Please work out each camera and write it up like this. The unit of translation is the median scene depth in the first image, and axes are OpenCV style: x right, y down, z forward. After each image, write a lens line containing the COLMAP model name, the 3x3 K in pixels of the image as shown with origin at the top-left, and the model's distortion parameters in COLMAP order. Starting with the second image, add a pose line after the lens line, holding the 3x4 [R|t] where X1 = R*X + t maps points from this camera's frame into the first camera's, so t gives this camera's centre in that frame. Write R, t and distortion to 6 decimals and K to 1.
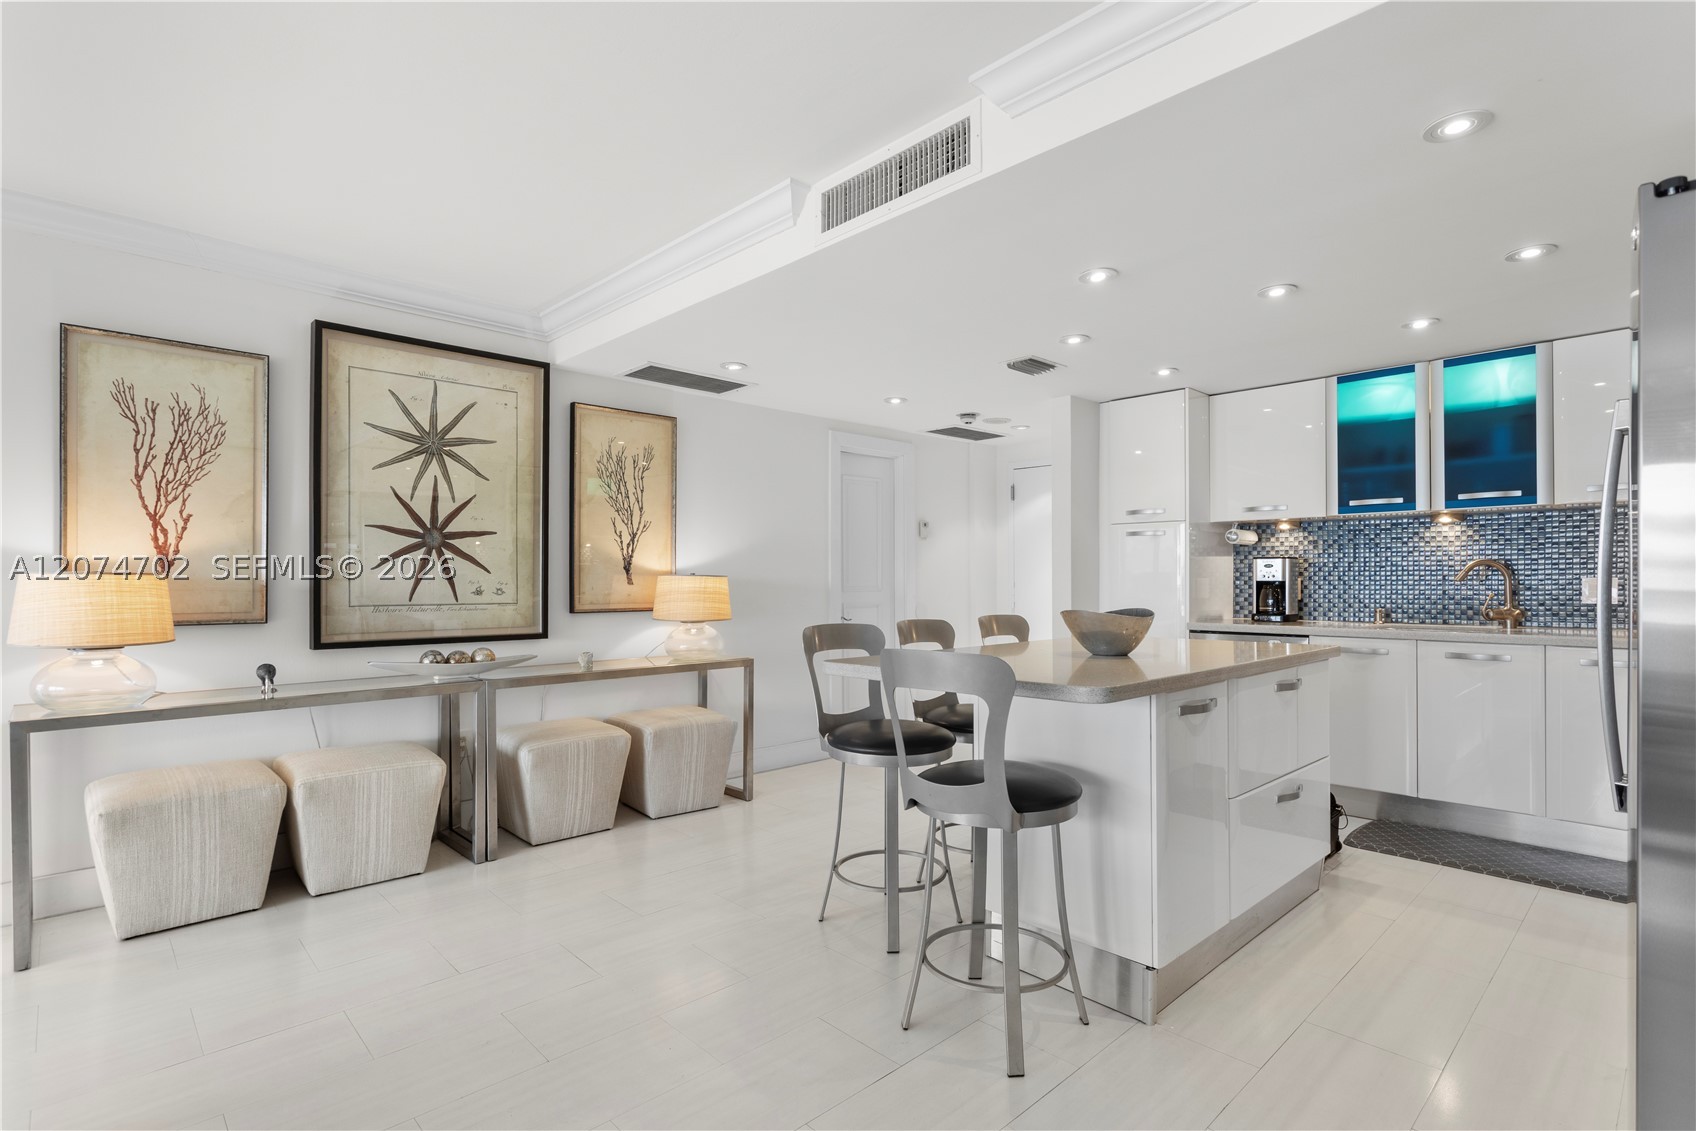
lens RADIAL K [[823.7, 0, 845.8], [0, 823.7, 578.9], [0, 0, 1]] dist [-0.009161, 0.003543]
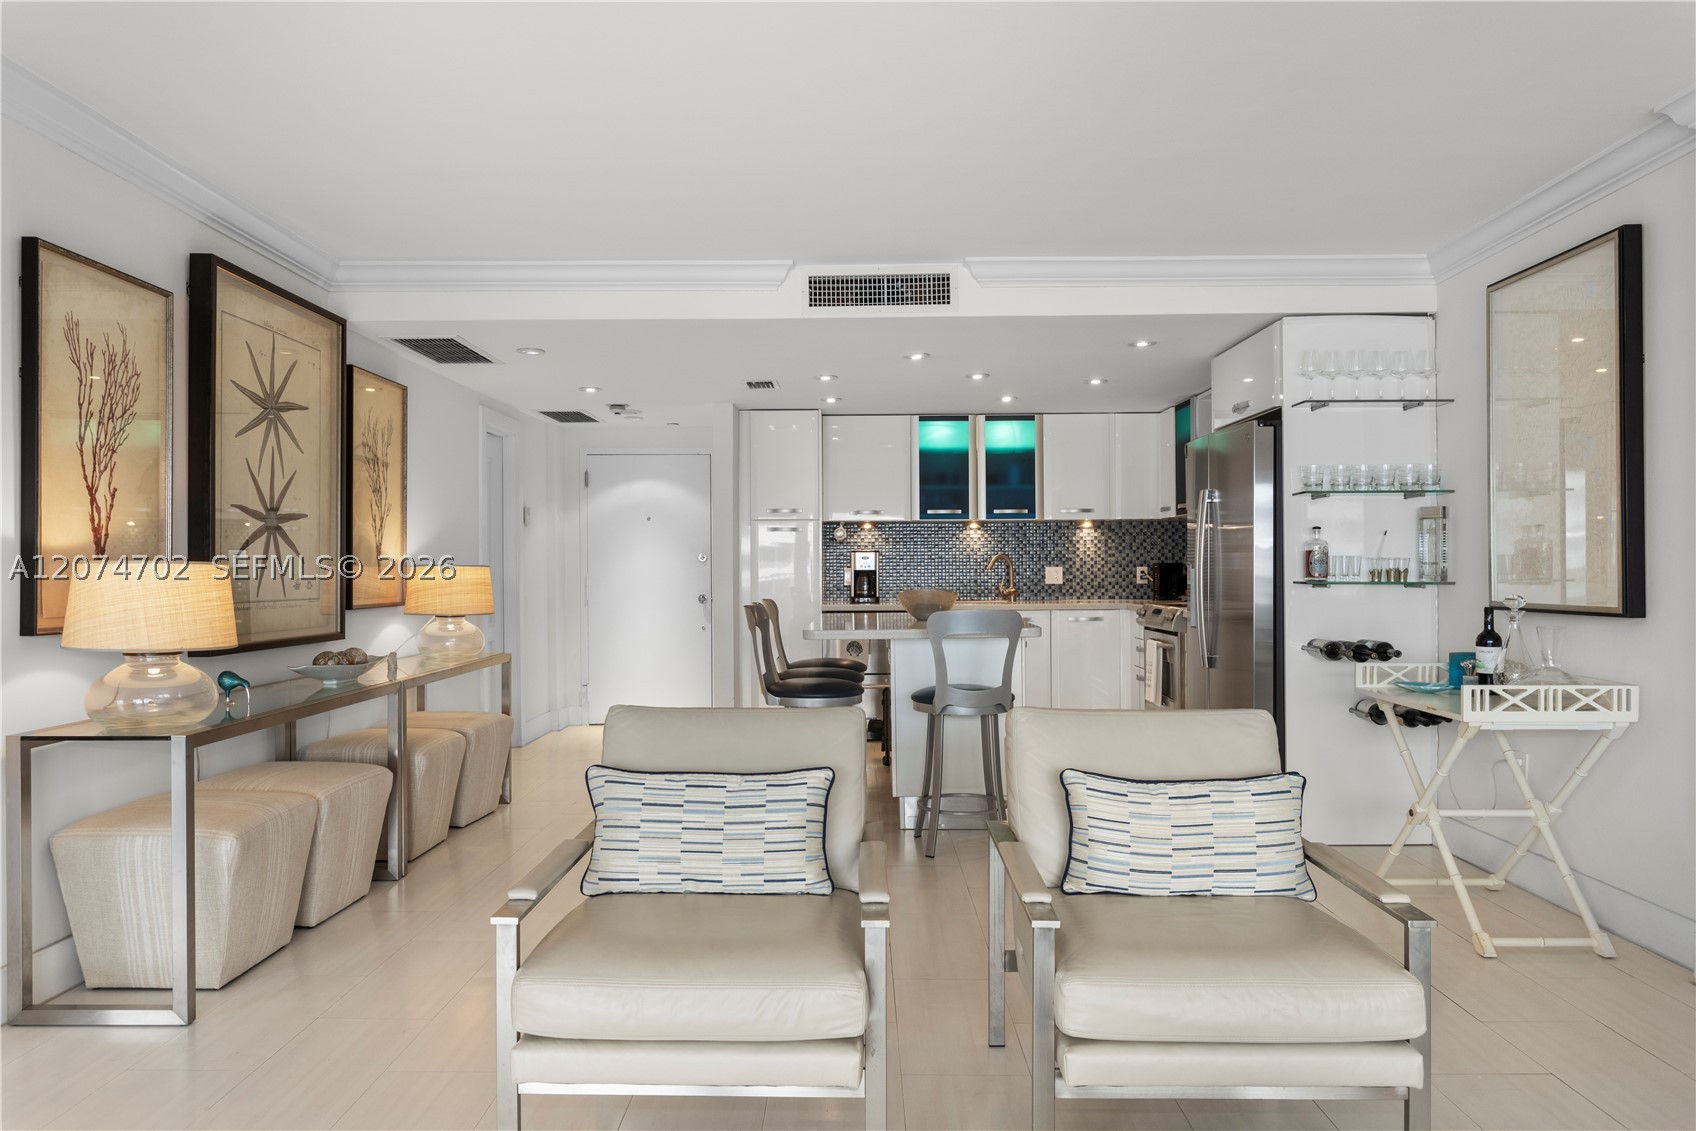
lens RADIAL K [[1126.0, 0, 839.7], [0, 1126.0, 565.1], [0, 0, 1]] dist [0.005342, 0.003254]
pose [[0.701426, -0.000014, 0.712742, -0.894043], [0.003789, 0.999986, -0.003709, 0.001476], [-0.712732, 0.005302, 0.701417, -0.210979]]
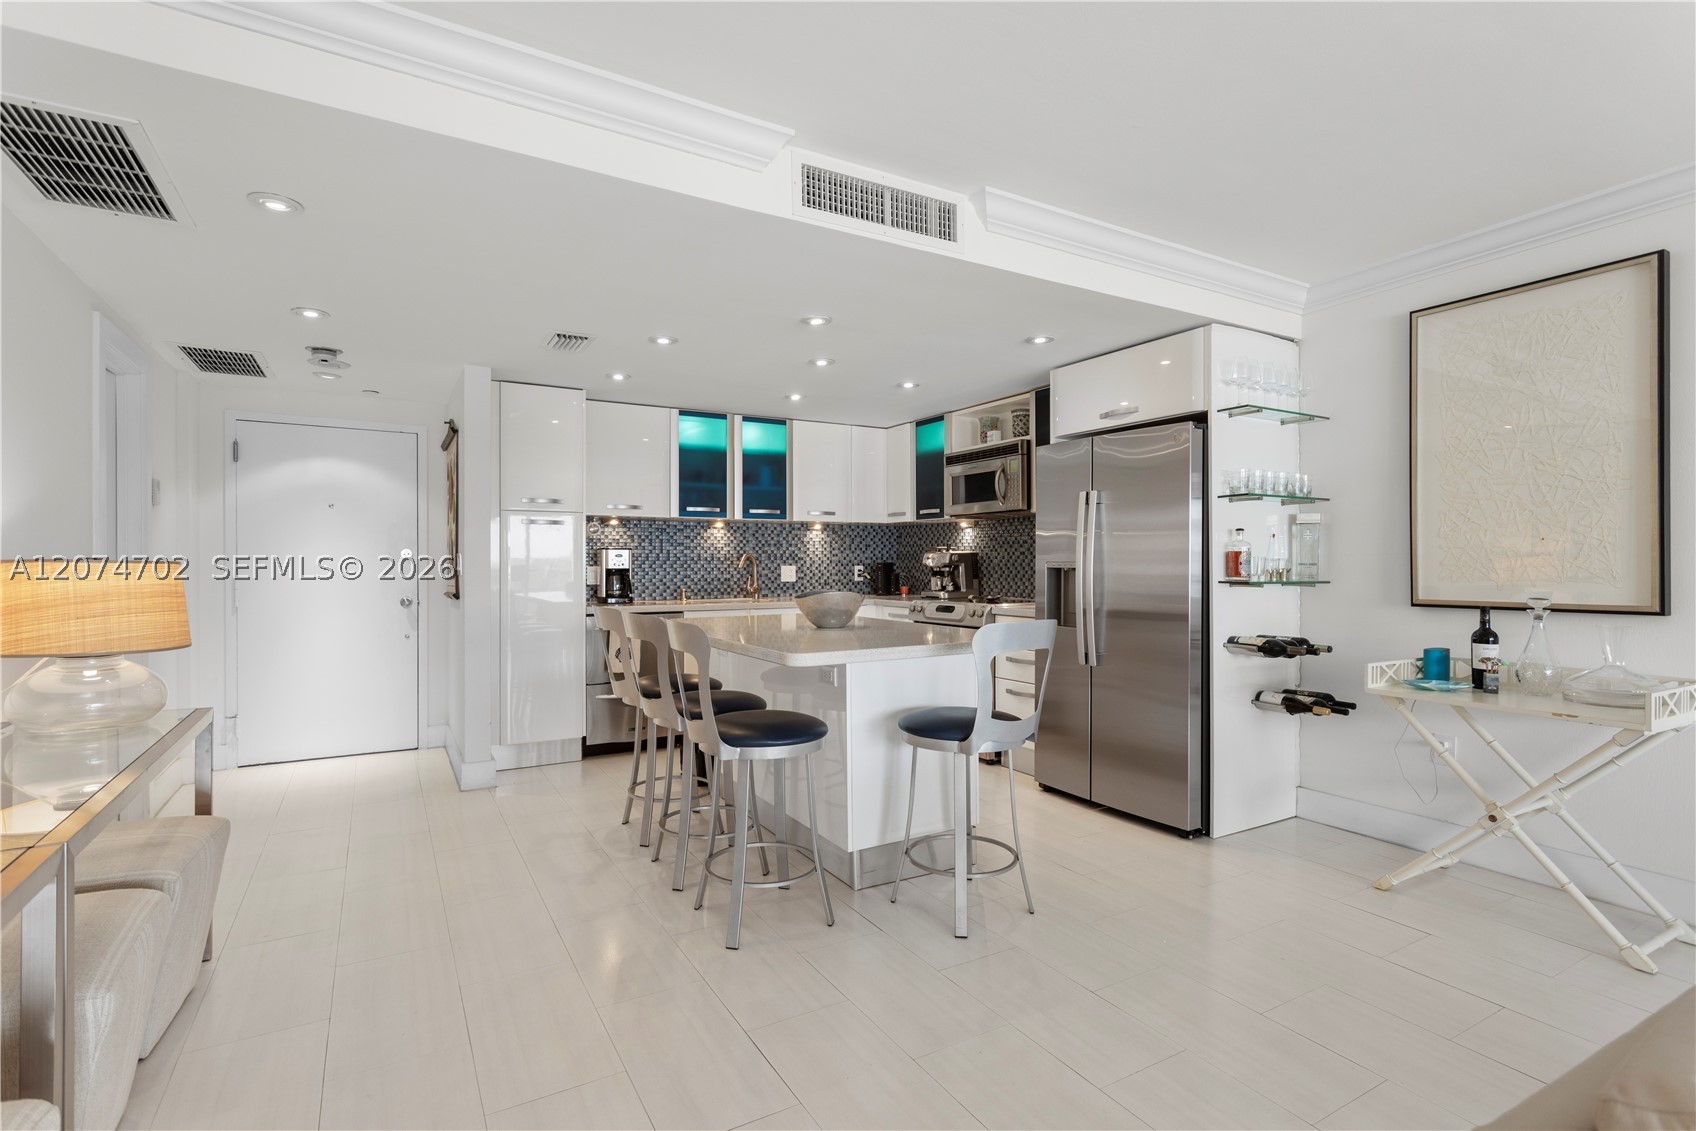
lens RADIAL K [[804.9, 0, 843.1], [0, 804.9, 563.3], [0, 0, 1]] dist [0.005533, 0.000919]
pose [[0.234209, 0.001618, 0.972185, -0.643871], [0.001418, 0.999997, -0.002006, -0.002647], [-0.972185, 0.001849, 0.234206, 0.511802]]
